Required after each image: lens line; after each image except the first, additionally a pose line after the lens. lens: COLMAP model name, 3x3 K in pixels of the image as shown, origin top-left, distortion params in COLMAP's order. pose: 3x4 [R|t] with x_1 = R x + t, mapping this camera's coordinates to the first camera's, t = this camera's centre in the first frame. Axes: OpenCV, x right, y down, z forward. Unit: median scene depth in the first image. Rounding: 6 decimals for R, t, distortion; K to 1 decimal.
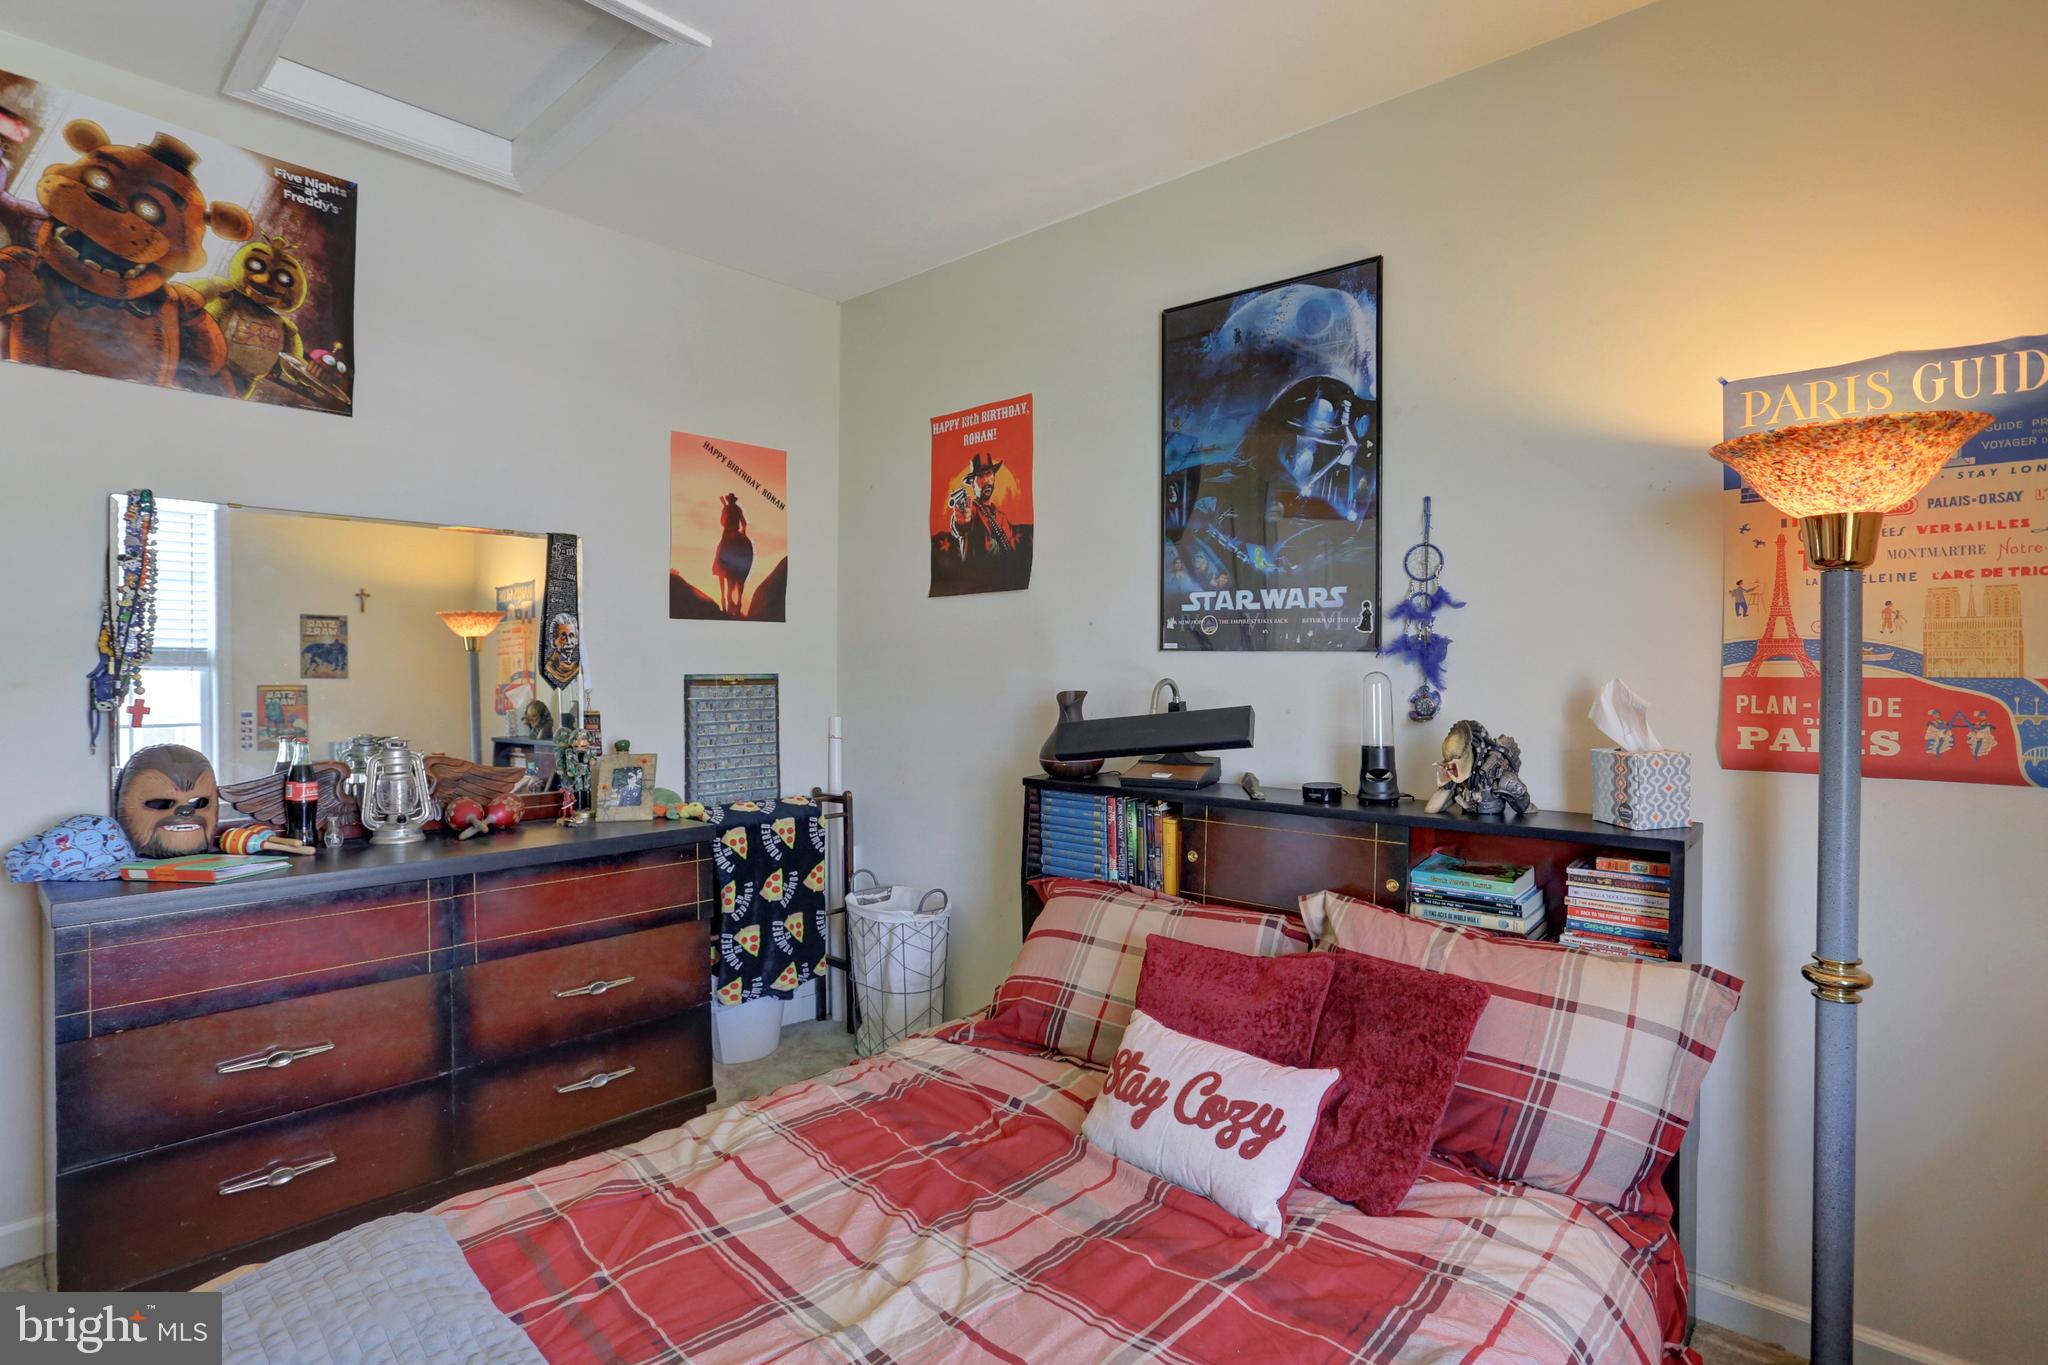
lens RADIAL K [[1005.2, 0, 1003.7], [0, 1005.2, 672.8], [0, 0, 1]] dist [-0.073954, 0.032846]
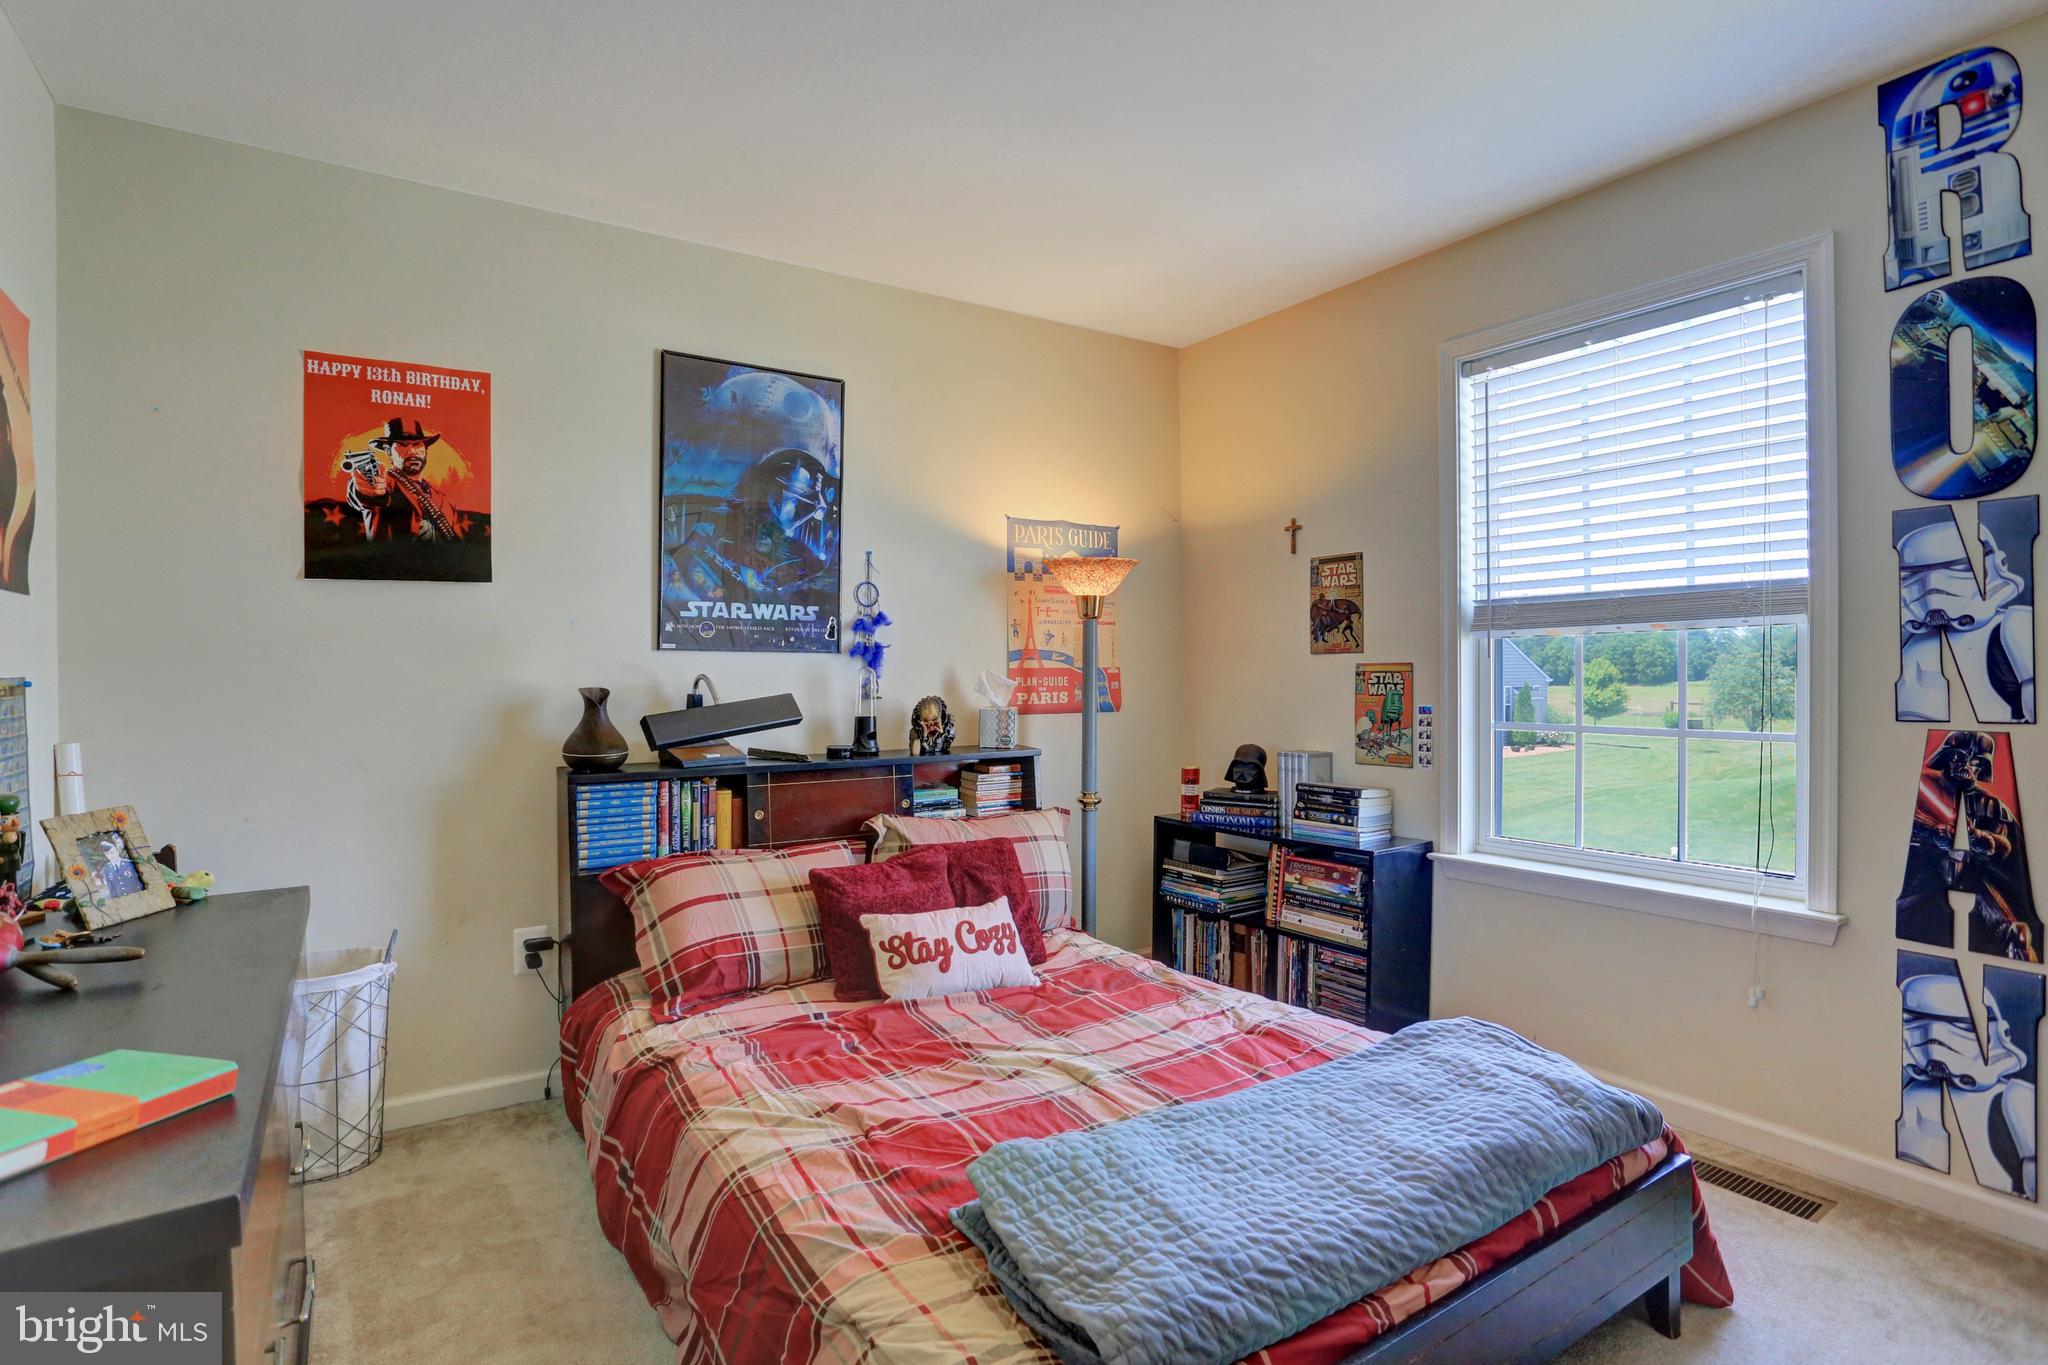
lens RADIAL K [[1005.2, 0, 1003.7], [0, 1005.2, 672.8], [0, 0, 1]] dist [-0.073954, 0.032846]
pose [[0.258943, -0.011662, 0.965822, -0.925397], [0.009137, 0.999912, 0.009624, -0.004297], [-0.965849, 0.006332, 0.259027, 0.372465]]
